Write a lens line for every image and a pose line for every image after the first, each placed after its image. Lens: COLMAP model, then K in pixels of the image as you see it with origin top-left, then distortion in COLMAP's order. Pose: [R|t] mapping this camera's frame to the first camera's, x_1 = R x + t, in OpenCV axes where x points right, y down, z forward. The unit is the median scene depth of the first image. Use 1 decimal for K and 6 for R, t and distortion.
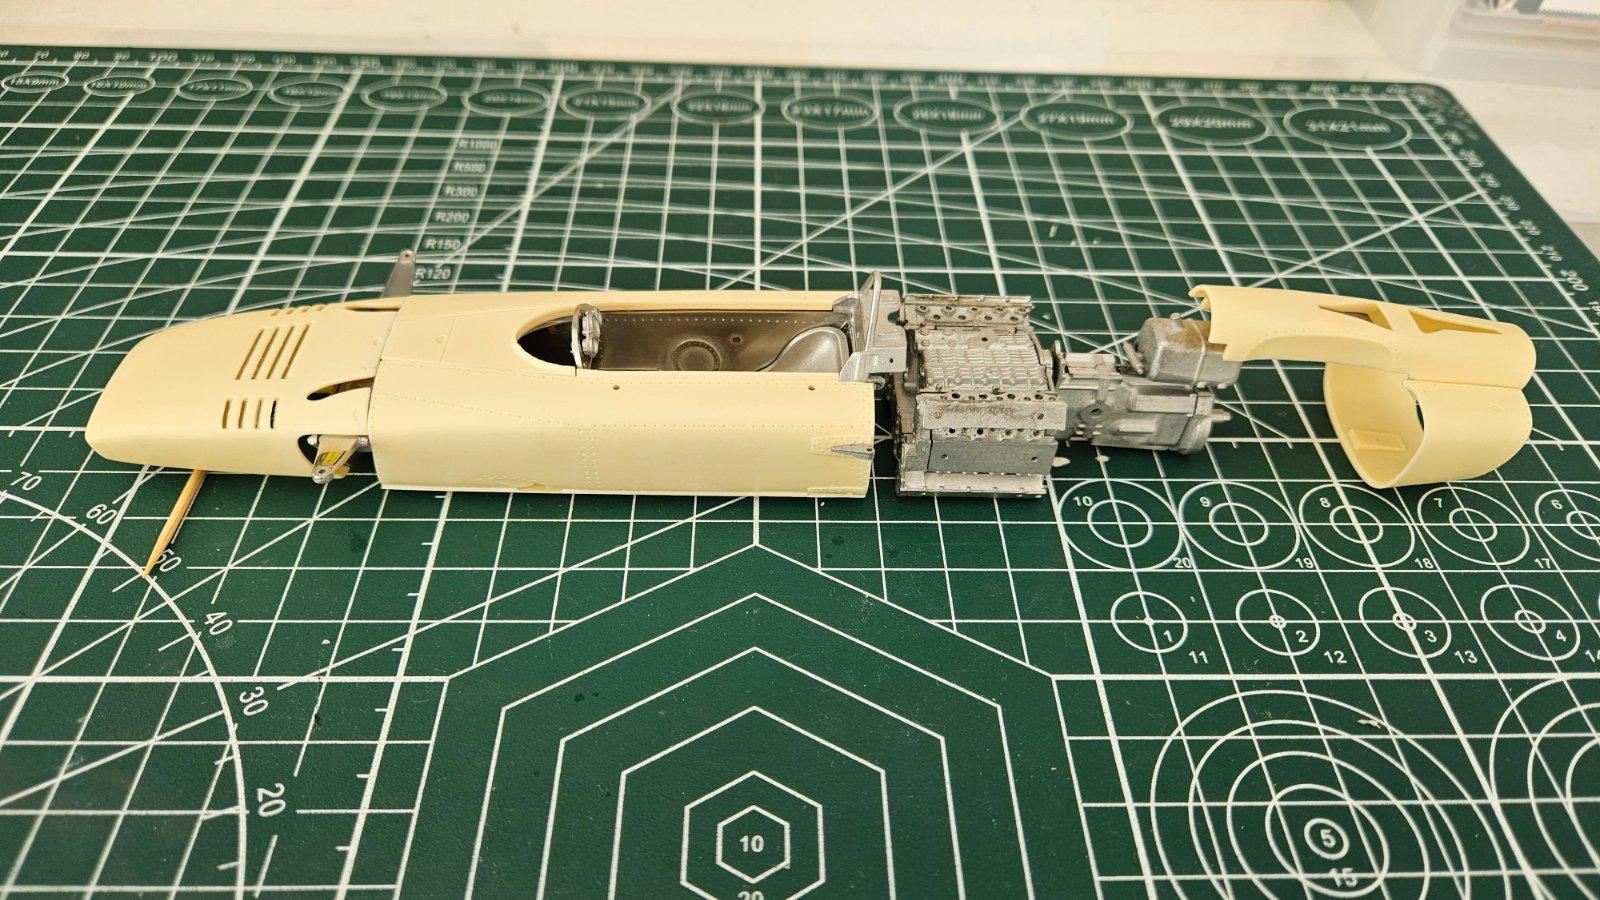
lens RADIAL K [[1129.5, 0, 810.3], [0, 1129.5, 452.0], [0, 0, 1]] dist [0.020831, -0.037950]
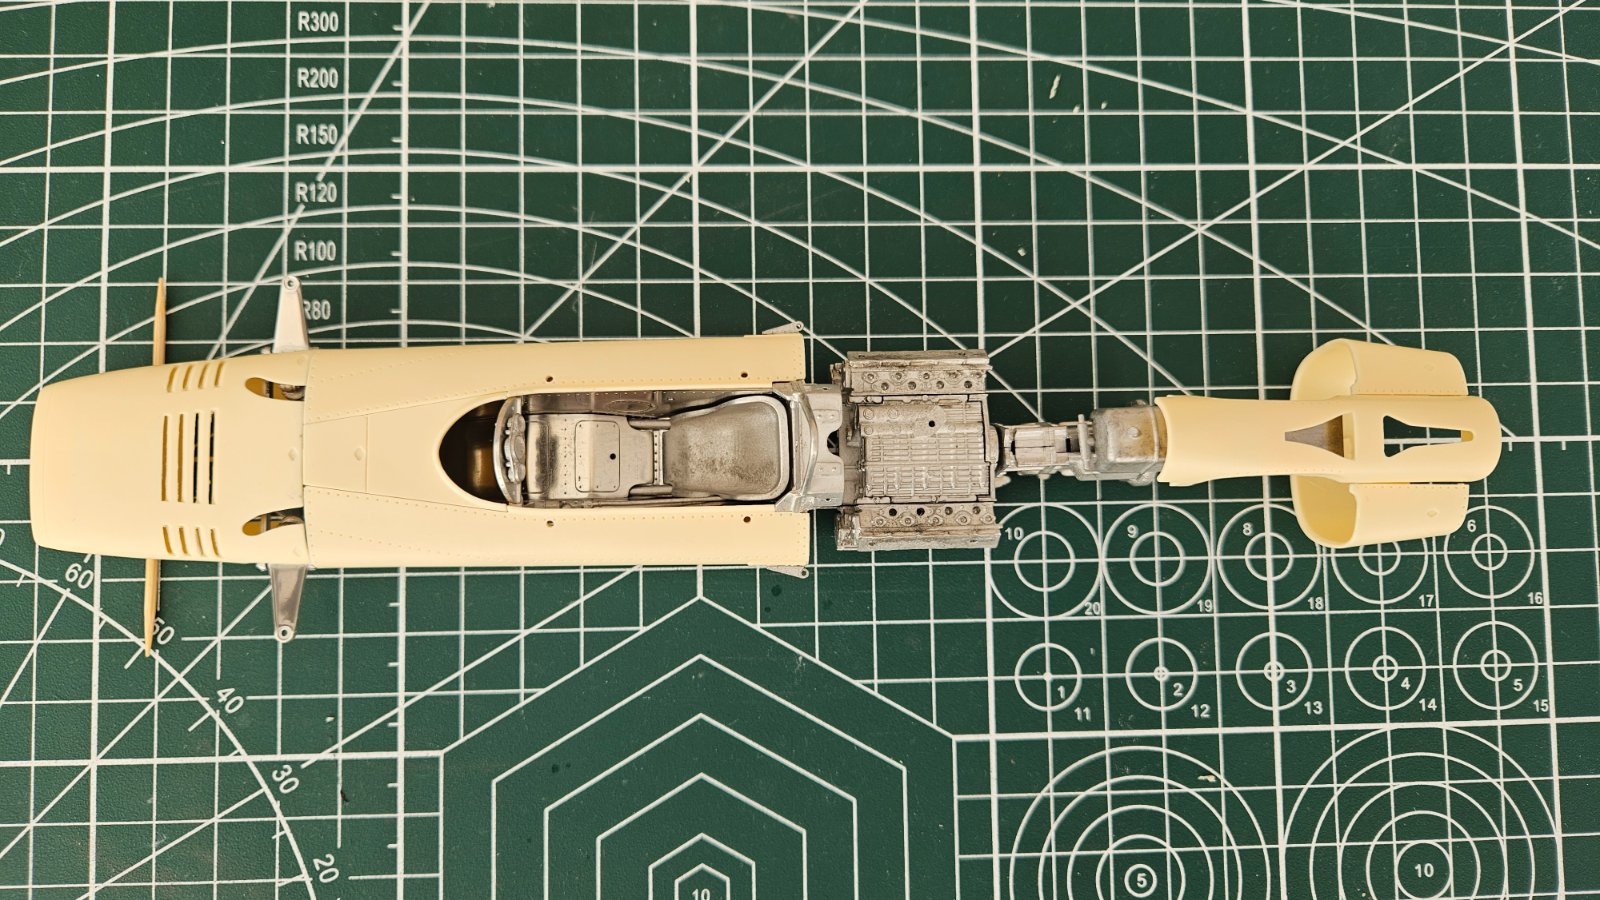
lens RADIAL K [[1102.5, 0, 810.0], [0, 1102.5, 450.0], [0, 0, 1]] dist [0.011683, -0.026785]
pose [[0.999902, 0.012843, 0.005503, 0.048011], [-0.013265, 0.748835, 0.662623, -0.700941], [0.004389, -0.662632, 0.748933, 0.298638]]
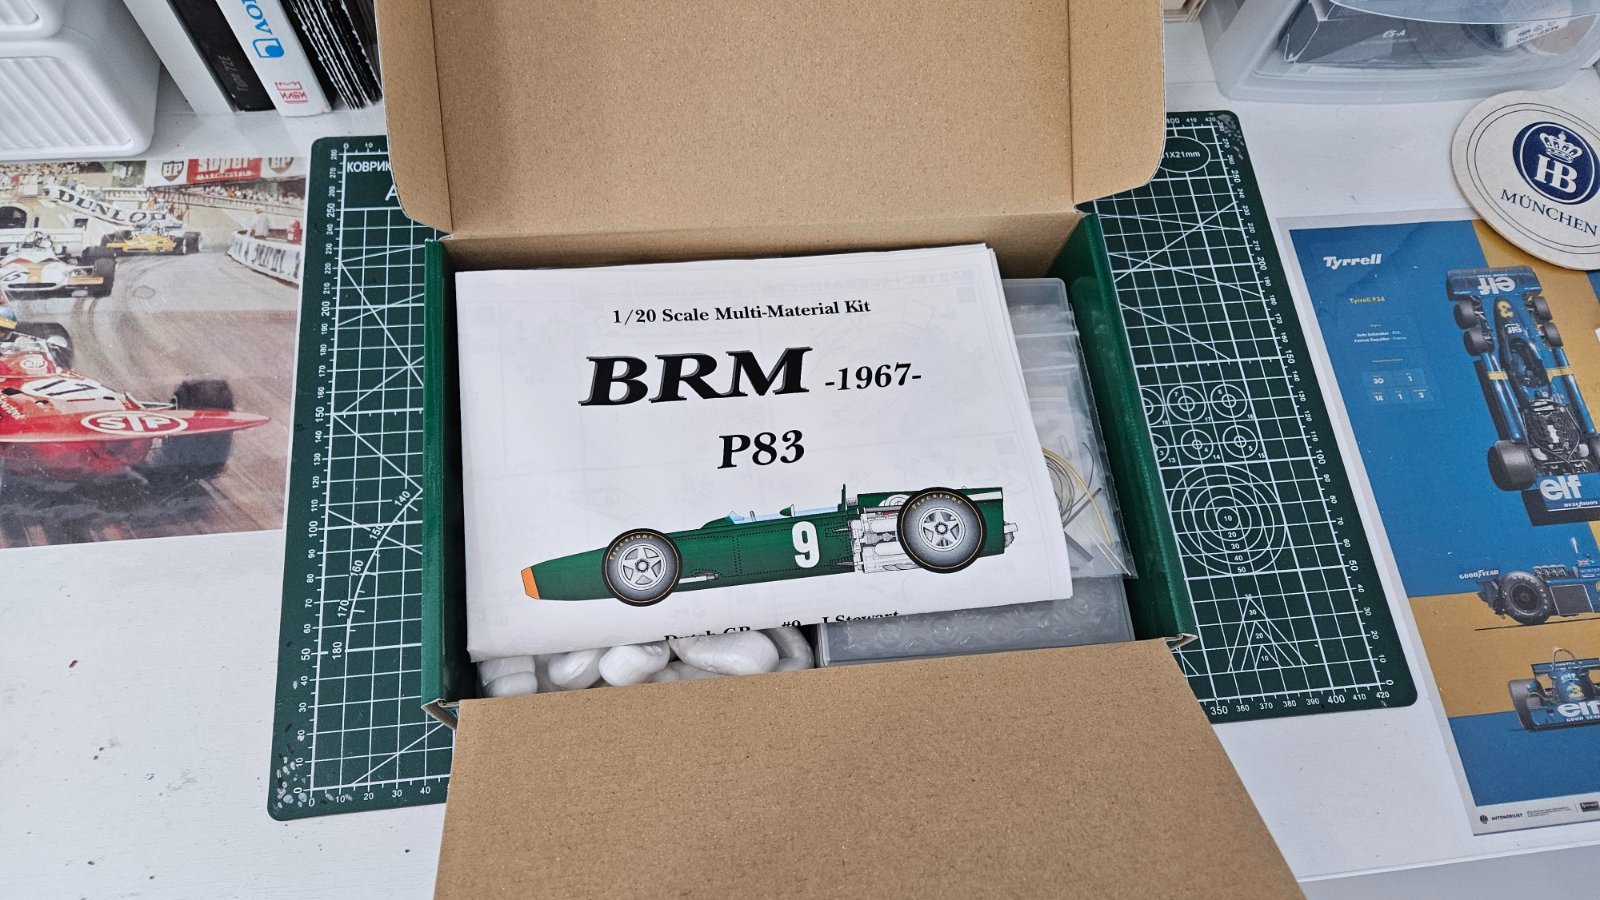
lens RADIAL K [[1111.2, 0, 797.1], [0, 1111.2, 445.9], [0, 0, 1]] dist [0.069989, -0.093656]
pose [[0.996030, -0.054165, 0.070642, -0.544763], [0.021730, 0.917511, 0.397116, -0.944566], [-0.086324, -0.394004, 0.915046, -1.431820]]
